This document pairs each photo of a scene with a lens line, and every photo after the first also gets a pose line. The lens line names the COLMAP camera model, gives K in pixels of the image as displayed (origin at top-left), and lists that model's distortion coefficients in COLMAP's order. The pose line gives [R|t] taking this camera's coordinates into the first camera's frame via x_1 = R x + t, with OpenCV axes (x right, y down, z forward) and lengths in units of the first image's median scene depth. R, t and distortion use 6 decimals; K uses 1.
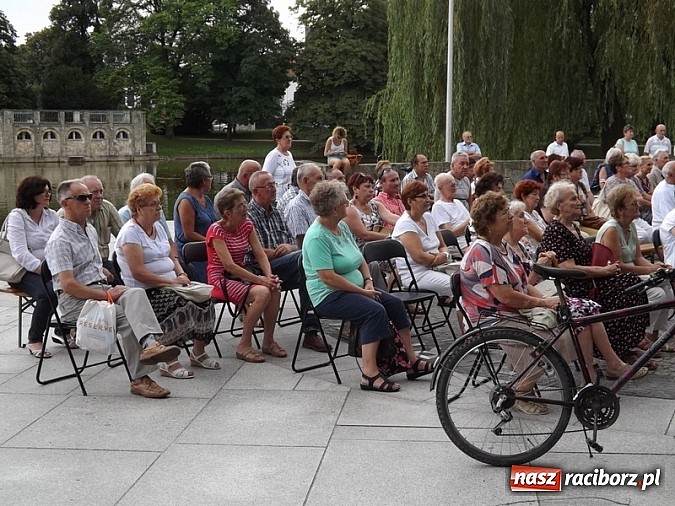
lens RADIAL K [[1032.2, 0, 337.5], [0, 1032.2, 253.0], [0, 0, 1]] dist [-0.056708, 0.495844]
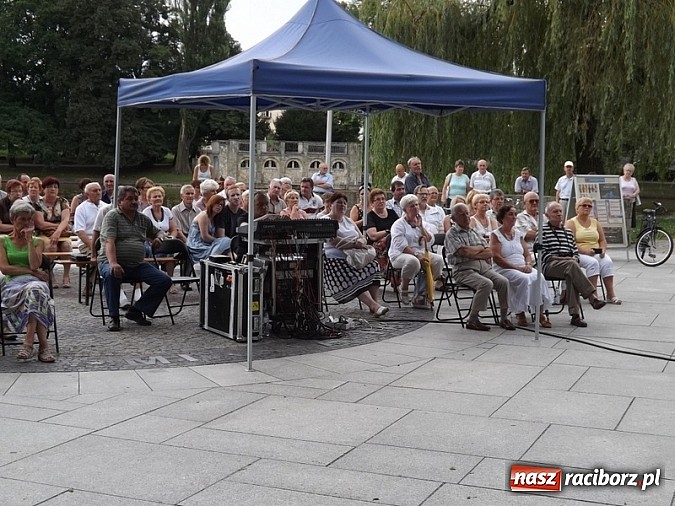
lens RADIAL K [[1032.2, 0, 337.5], [0, 1032.2, 253.0], [0, 0, 1]] dist [-0.056708, 0.495844]
pose [[0.948193, 0.053564, -0.313148, 0.567510], [-0.064063, 0.997673, -0.023328, -0.000307], [0.311170, 0.042180, 0.949418, -0.009407]]
